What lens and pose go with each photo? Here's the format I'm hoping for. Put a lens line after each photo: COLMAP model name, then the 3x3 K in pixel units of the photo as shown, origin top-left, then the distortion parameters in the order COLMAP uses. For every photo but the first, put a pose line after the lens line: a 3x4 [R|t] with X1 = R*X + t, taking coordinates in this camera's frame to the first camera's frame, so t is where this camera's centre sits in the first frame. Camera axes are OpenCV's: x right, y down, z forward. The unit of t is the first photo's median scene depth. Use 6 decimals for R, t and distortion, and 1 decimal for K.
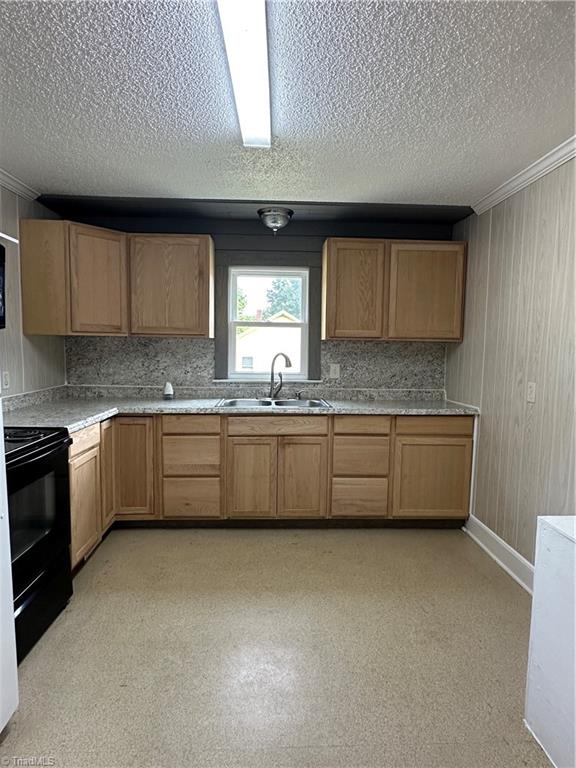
lens RADIAL K [[440.1, 0, 289.0], [0, 440.1, 382.9], [0, 0, 1]] dist [-0.004775, 0.003435]
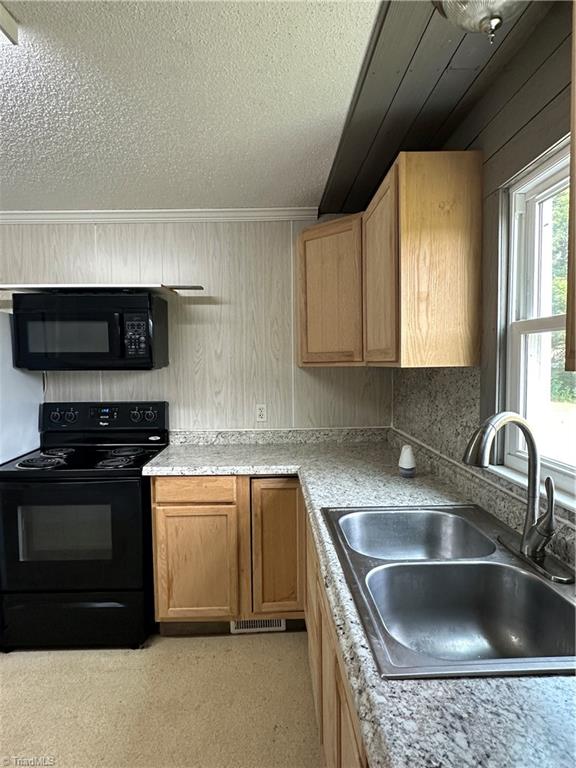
lens RADIAL K [[440.1, 0, 286.0], [0, 440.1, 384.8], [0, 0, 1]] dist [-0.004775, 0.003435]
pose [[-0.017623, 0.024400, -0.999547, 0.322197], [-0.091546, 0.995464, 0.025914, -0.090117], [0.995645, 0.091962, -0.015309, 0.952666]]
